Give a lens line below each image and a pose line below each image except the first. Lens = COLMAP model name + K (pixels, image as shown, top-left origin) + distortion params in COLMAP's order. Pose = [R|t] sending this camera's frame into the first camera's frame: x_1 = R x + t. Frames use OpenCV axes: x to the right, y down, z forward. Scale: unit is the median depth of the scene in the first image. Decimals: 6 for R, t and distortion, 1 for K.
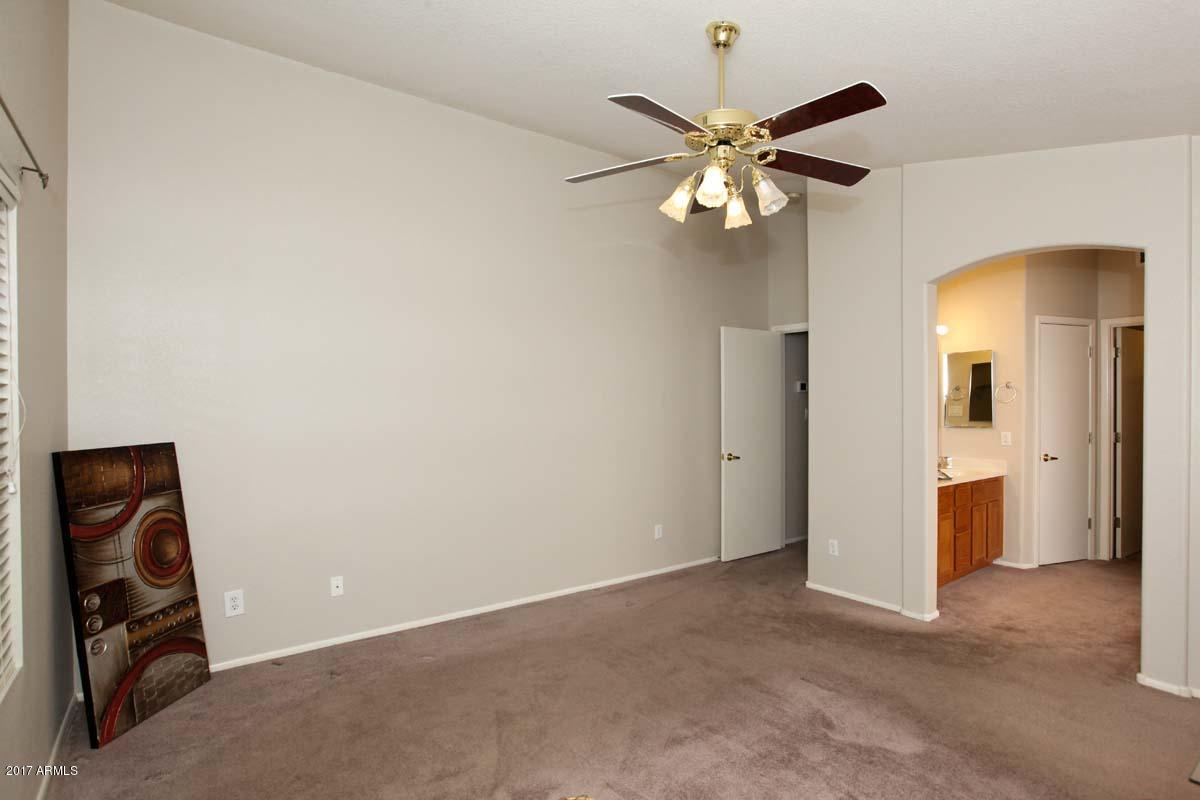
lens RADIAL K [[604.4, 0, 595.7], [0, 604.4, 409.8], [0, 0, 1]] dist [-0.029800, 0.010198]
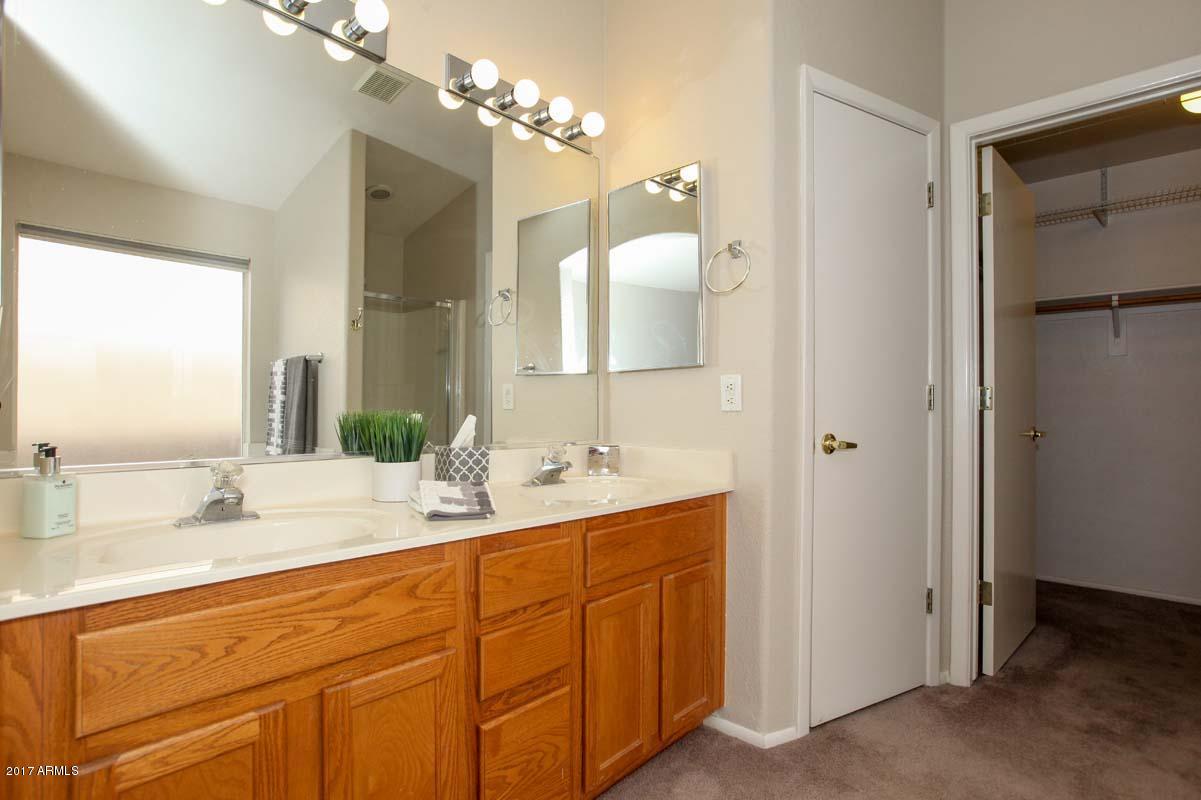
lens RADIAL K [[606.3, 0, 591.6], [0, 606.3, 404.4], [0, 0, 1]] dist [-0.039300, 0.011296]
pose [[0.983757, 0.008450, 0.179305, 0.532205], [-0.006035, 0.999884, -0.014009, 0.060765], [-0.179402, 0.012700, 0.983694, 0.642244]]
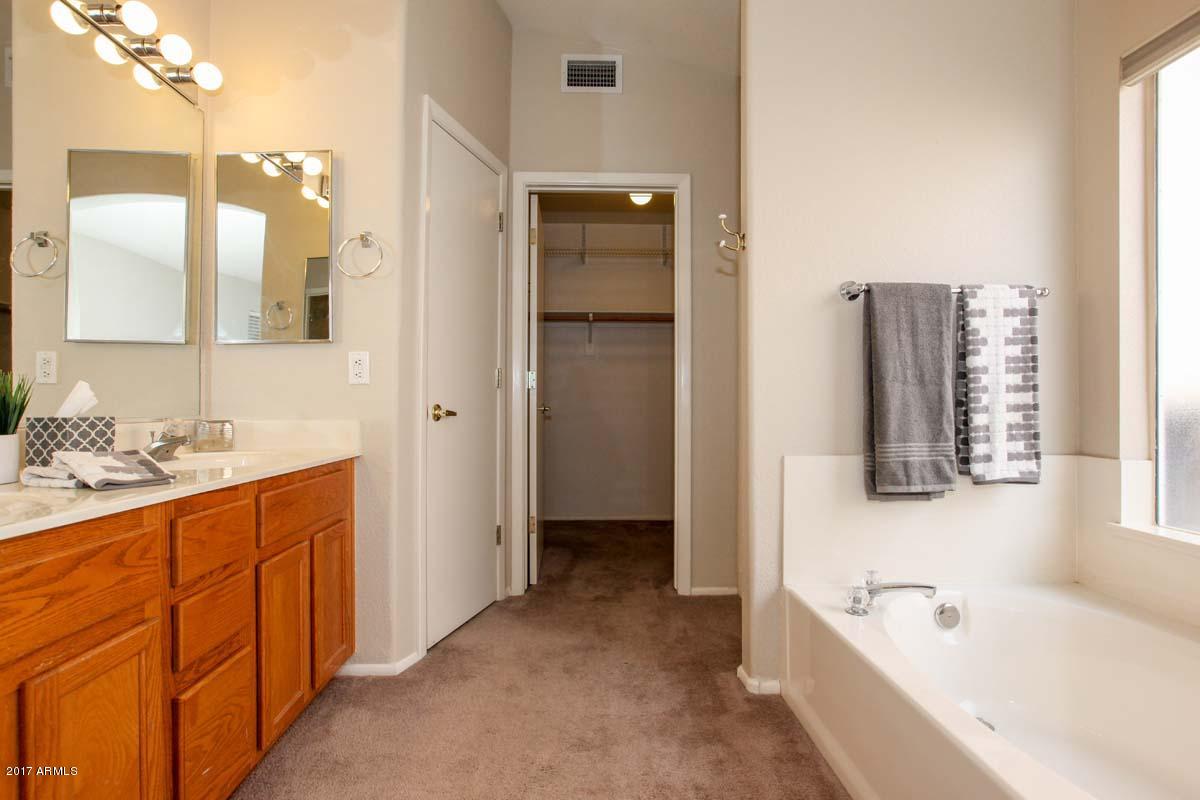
lens RADIAL K [[604.4, 0, 601.2], [0, 604.4, 400.8], [0, 0, 1]] dist [-0.029800, 0.010198]
pose [[0.563326, 0.004592, 0.826222, 0.435922], [0.004912, 0.999948, -0.008906, 0.075264], [-0.826220, 0.009076, 0.563274, 0.624710]]
